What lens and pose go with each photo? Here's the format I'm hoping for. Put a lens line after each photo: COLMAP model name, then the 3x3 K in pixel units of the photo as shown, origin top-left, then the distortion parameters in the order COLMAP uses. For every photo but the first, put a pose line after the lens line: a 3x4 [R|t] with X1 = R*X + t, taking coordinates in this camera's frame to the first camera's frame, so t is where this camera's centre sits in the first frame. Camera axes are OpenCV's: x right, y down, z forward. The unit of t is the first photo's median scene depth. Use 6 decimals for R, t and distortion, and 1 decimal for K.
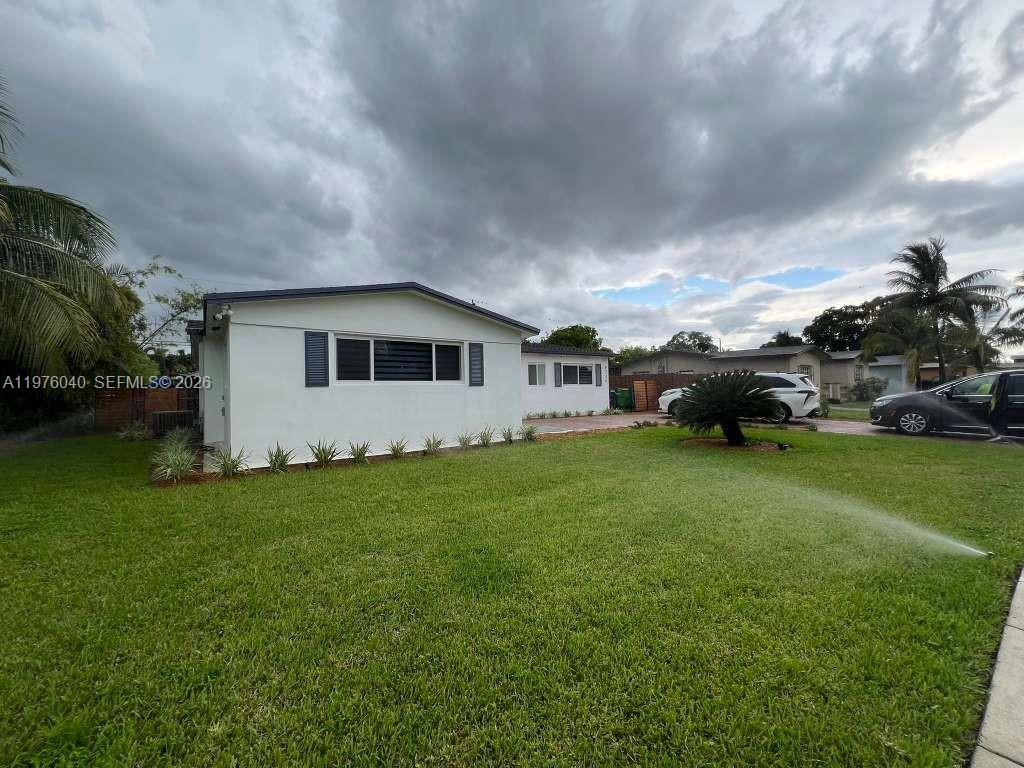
lens RADIAL K [[409.7, 0, 502.9], [0, 409.7, 385.9], [0, 0, 1]] dist [0.003356, -0.000547]
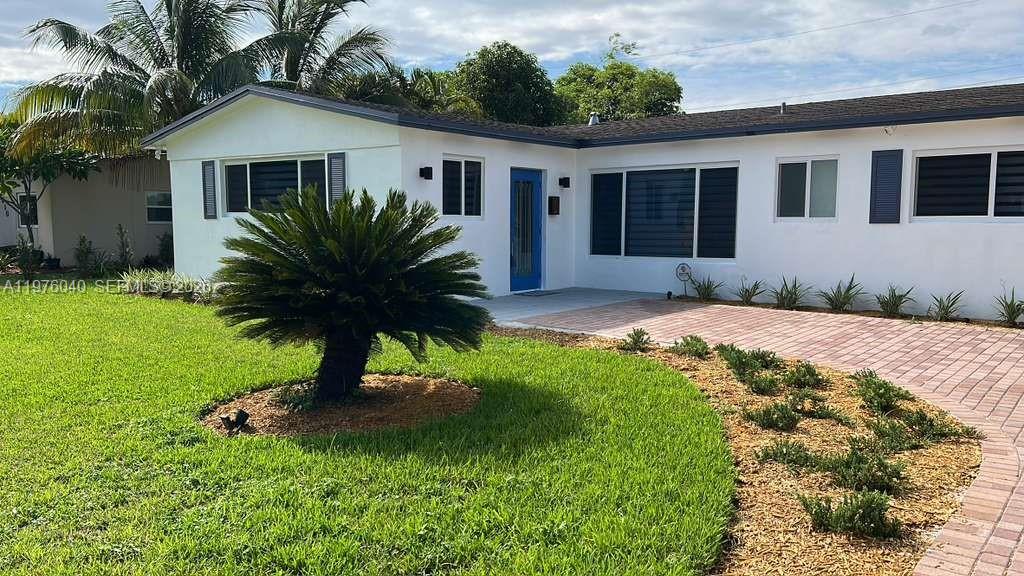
lens RADIAL K [[808.7, 0, 511.4], [0, 808.7, 294.8], [0, 0, 1]] dist [0.032828, -0.009924]
pose [[0.263966, 0.107150, -0.958562, 1.220573], [0.001194, 0.993773, 0.111414, -0.025721], [0.964531, -0.030554, 0.262194, 0.913646]]
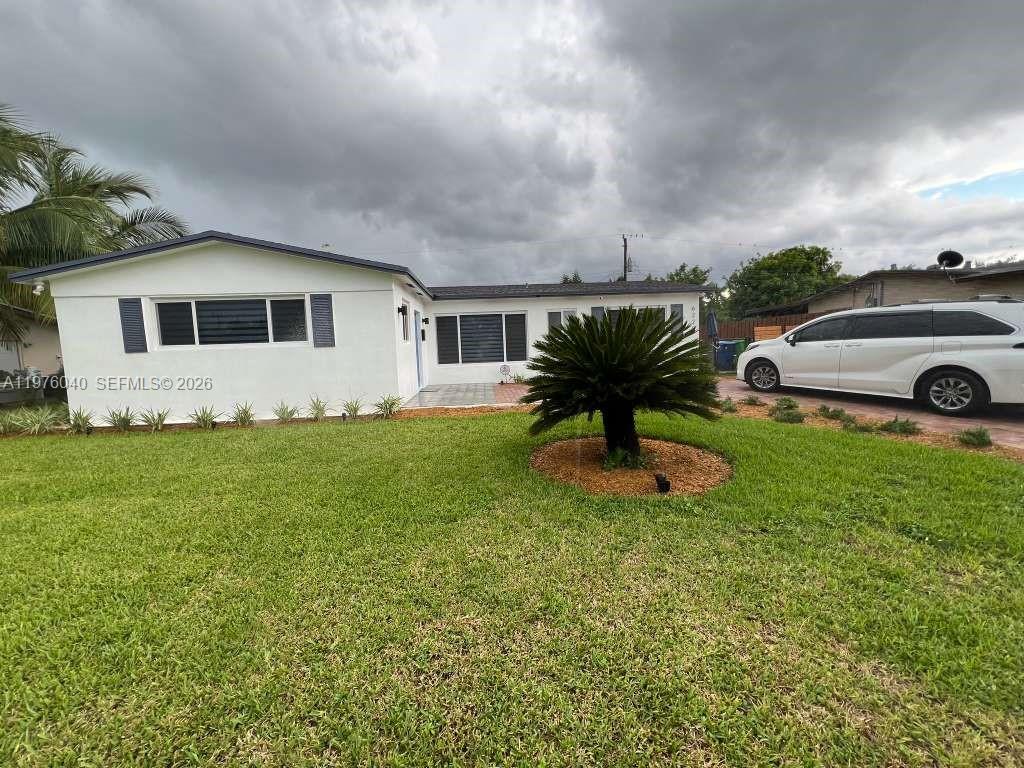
lens RADIAL K [[409.7, 0, 507.3], [0, 409.7, 383.7], [0, 0, 1]] dist [0.003356, -0.000547]
pose [[0.845146, 0.036932, -0.533258, 0.686598], [0.025364, 0.993716, 0.109021, -0.006681], [0.533933, -0.105664, 0.838898, 0.485009]]
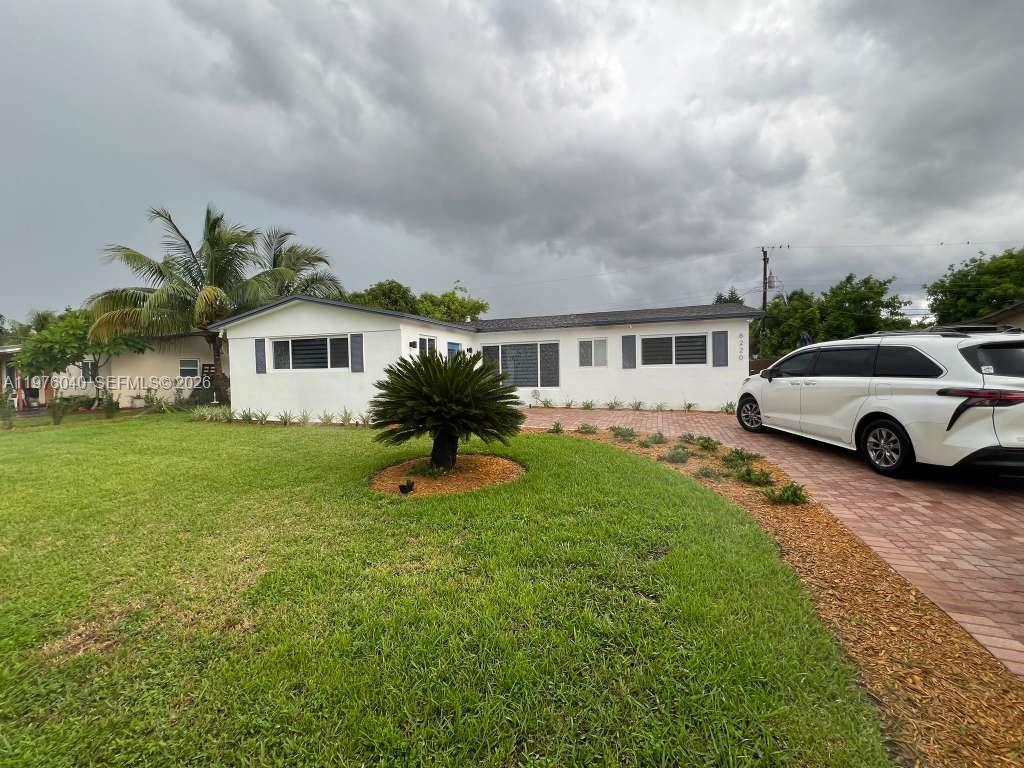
lens RADIAL K [[409.7, 0, 507.8], [0, 409.7, 382.5], [0, 0, 1]] dist [0.003356, -0.000547]
pose [[0.557107, 0.030998, -0.829862, 1.089705], [0.014725, 0.998777, 0.047193, -0.018326], [0.830310, -0.038512, 0.555969, 0.705360]]
